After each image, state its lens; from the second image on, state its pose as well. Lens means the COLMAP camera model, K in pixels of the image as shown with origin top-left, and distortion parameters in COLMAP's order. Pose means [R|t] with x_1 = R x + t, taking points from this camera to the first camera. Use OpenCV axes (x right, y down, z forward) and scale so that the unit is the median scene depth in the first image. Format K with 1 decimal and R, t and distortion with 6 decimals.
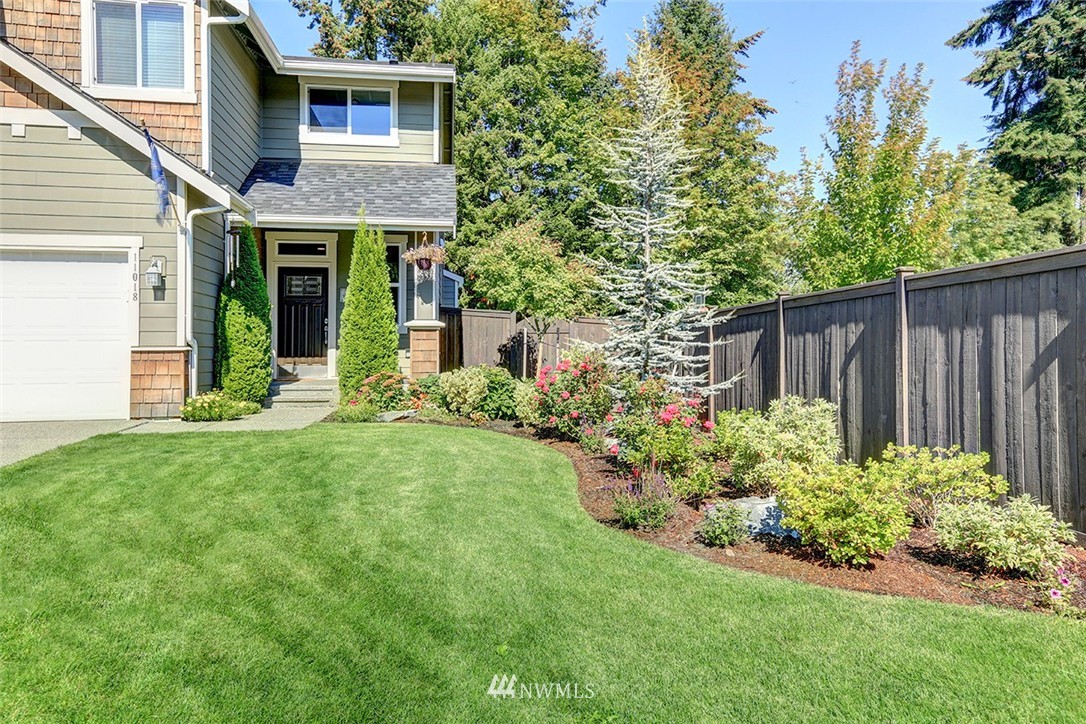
lens RADIAL K [[689.4, 0, 521.6], [0, 689.4, 337.9], [0, 0, 1]] dist [0.072414, -0.002569]
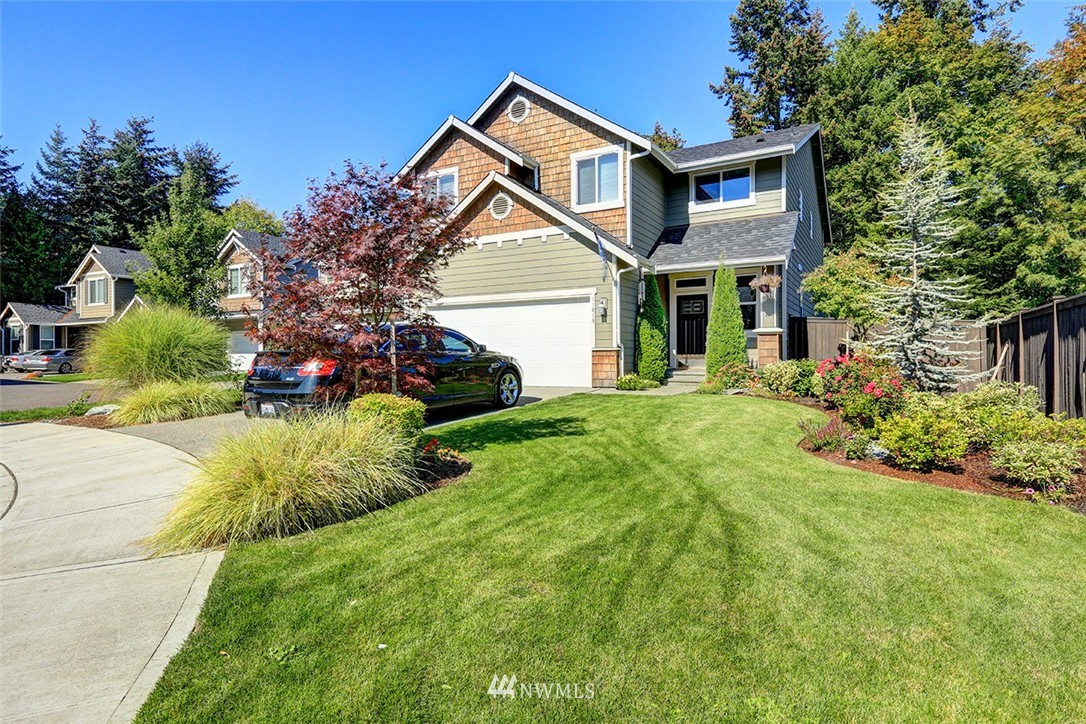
lens RADIAL K [[557.8, 0, 541.9], [0, 557.8, 351.5], [0, 0, 1]] dist [0.000447, 0.010763]
pose [[0.800820, -0.006111, -0.598874, 0.176704], [0.017974, 0.999743, 0.013833, -0.001041], [0.598636, -0.021842, 0.800724, -0.201722]]
